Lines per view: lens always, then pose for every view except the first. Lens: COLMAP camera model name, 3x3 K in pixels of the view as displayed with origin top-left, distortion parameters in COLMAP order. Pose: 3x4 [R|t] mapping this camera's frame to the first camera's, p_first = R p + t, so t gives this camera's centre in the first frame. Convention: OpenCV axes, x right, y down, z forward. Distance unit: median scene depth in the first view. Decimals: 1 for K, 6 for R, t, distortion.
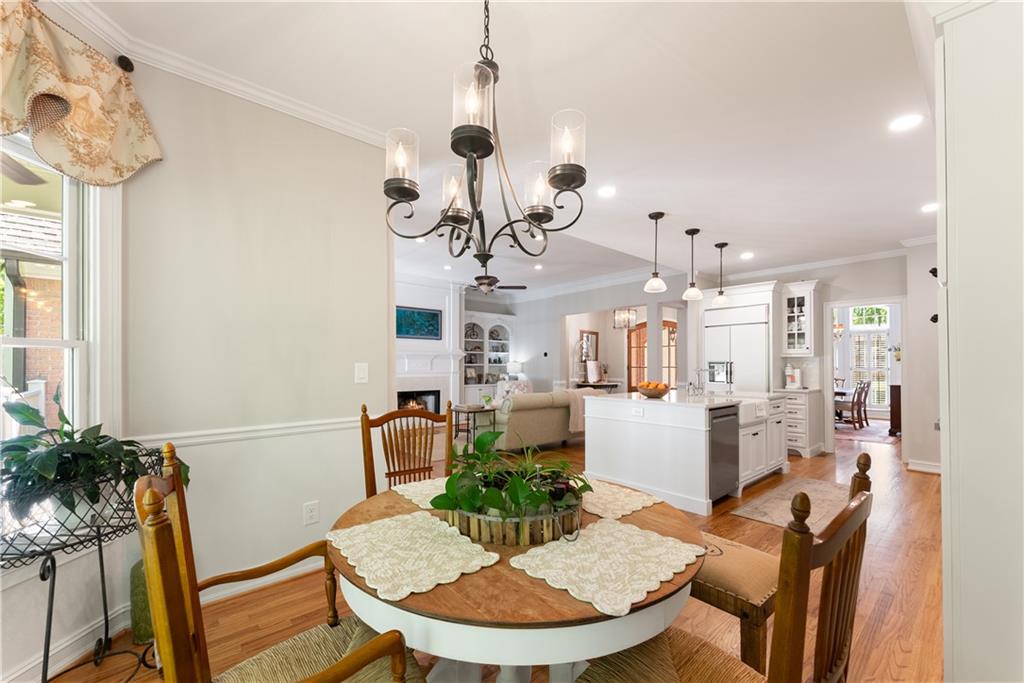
lens RADIAL K [[419.2, 0, 516.3], [0, 419.2, 367.5], [0, 0, 1]] dist [0.000725, 0.000098]
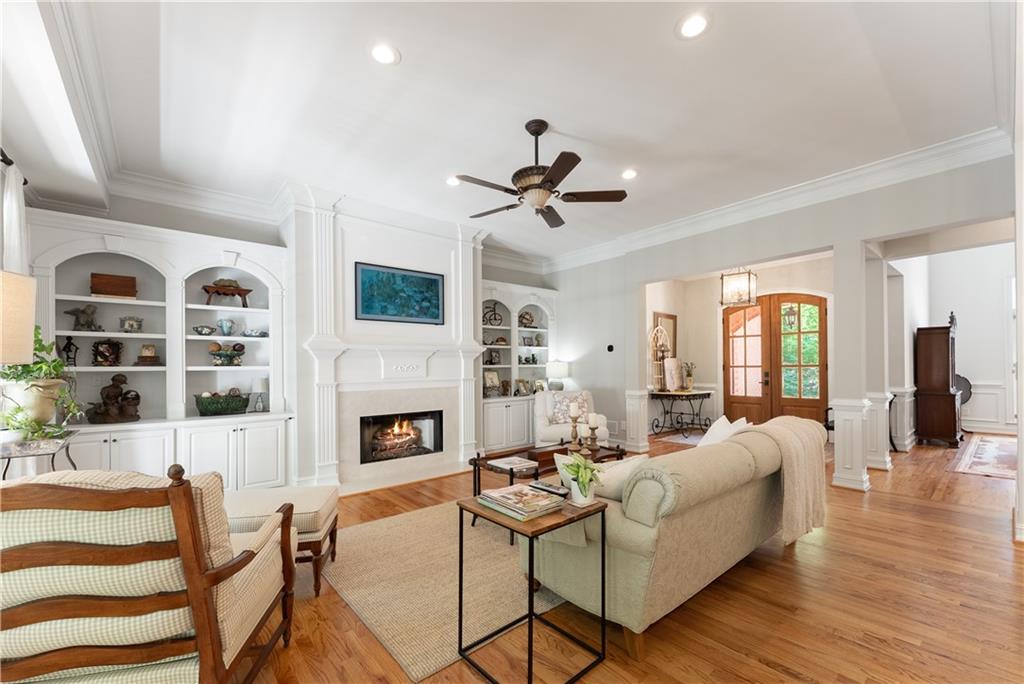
lens RADIAL K [[419.2, 0, 505.8], [0, 419.2, 369.7], [0, 0, 1]] dist [0.000725, 0.000098]
pose [[0.998936, -0.014266, -0.043849, -0.058780], [0.014262, 0.999898, -0.000405, -0.000898], [0.043850, -0.000221, 0.999038, 0.366011]]
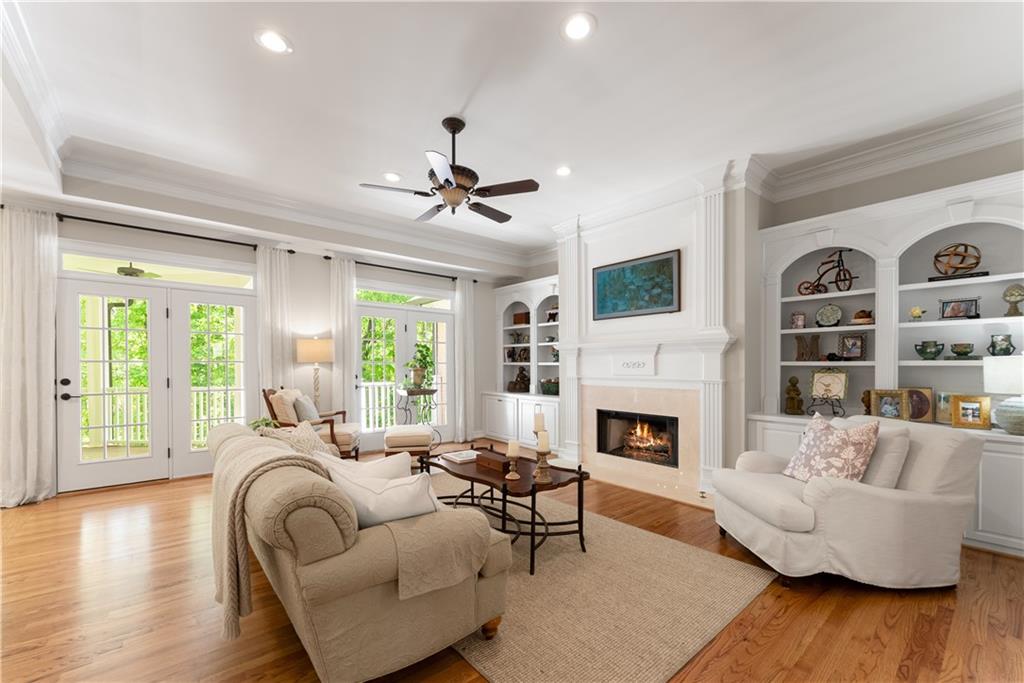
lens RADIAL K [[419.2, 0, 510.7], [0, 419.2, 364.2], [0, 0, 1]] dist [0.000725, 0.000098]
pose [[-0.032546, -0.005721, -0.999454, 0.266055], [-0.007873, 0.999954, -0.005468, -0.001804], [0.999439, 0.007691, -0.032590, 0.731238]]
